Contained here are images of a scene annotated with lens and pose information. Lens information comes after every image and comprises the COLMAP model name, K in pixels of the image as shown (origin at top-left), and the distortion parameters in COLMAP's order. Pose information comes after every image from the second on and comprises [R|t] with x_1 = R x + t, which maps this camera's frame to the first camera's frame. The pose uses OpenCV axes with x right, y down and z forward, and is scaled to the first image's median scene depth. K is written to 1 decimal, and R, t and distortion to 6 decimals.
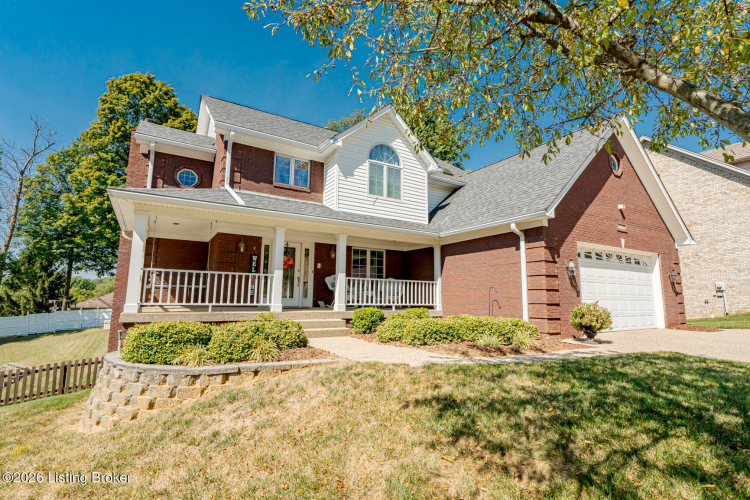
lens RADIAL K [[367.8, 0, 375.0], [0, 367.8, 250.0], [0, 0, 1]] dist [-0.001714, -0.000101]
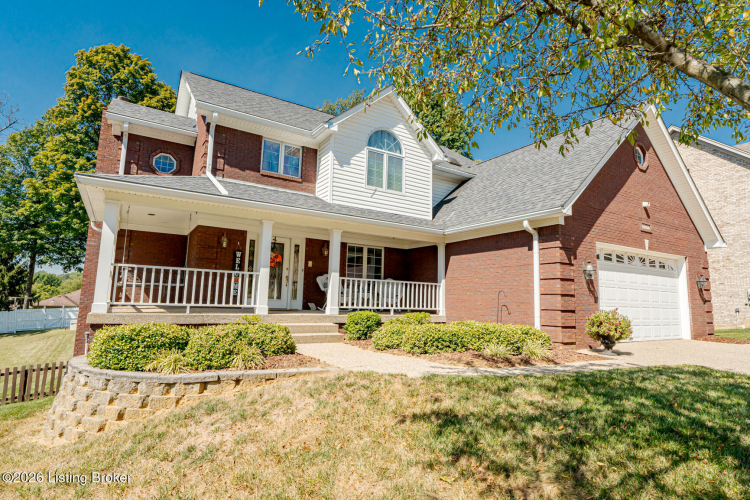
lens RADIAL K [[407.9, 0, 375.3], [0, 407.9, 251.6], [0, 0, 1]] dist [-0.000062, -0.001145]
pose [[0.999841, 0.017015, 0.005423, 0.002300], [-0.017075, 0.999793, 0.011078, -0.001375], [-0.005234, -0.011169, 0.999924, 0.000052]]
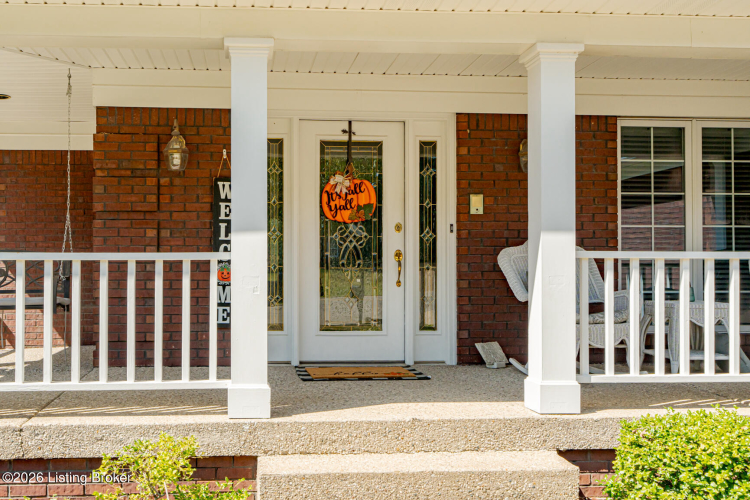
lens RADIAL K [[594.0, 0, 375.0], [0, 594.0, 250.0], [0, 0, 1]] dist [0.003086, 0.002883]
pose [[0.880822, -0.016884, -0.473147, -0.026173], [0.072875, 0.992289, 0.100257, 0.036993], [0.467806, -0.122789, 0.875260, 0.802379]]
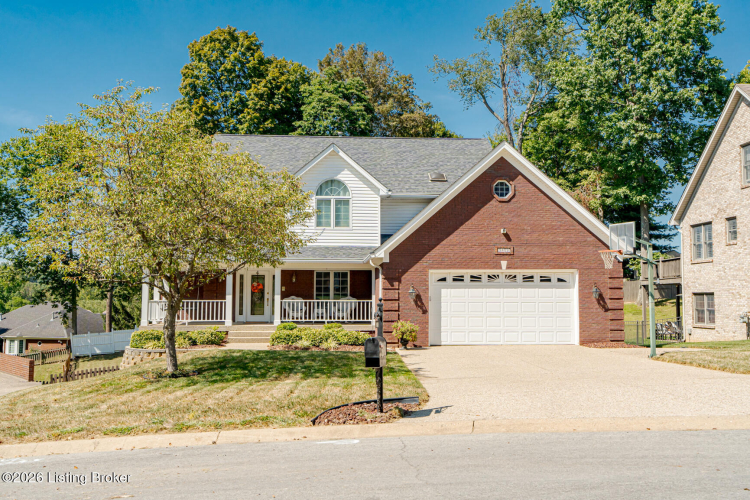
lens RADIAL K [[760.6, 0, 375.0], [0, 760.6, 250.0], [0, 0, 1]] dist [0.008457, 0.024841]
pose [[0.884728, -0.040033, -0.464386, 1.725545], [0.069632, 0.996476, 0.046757, -0.242449], [0.460878, -0.073704, 0.884398, -1.446502]]
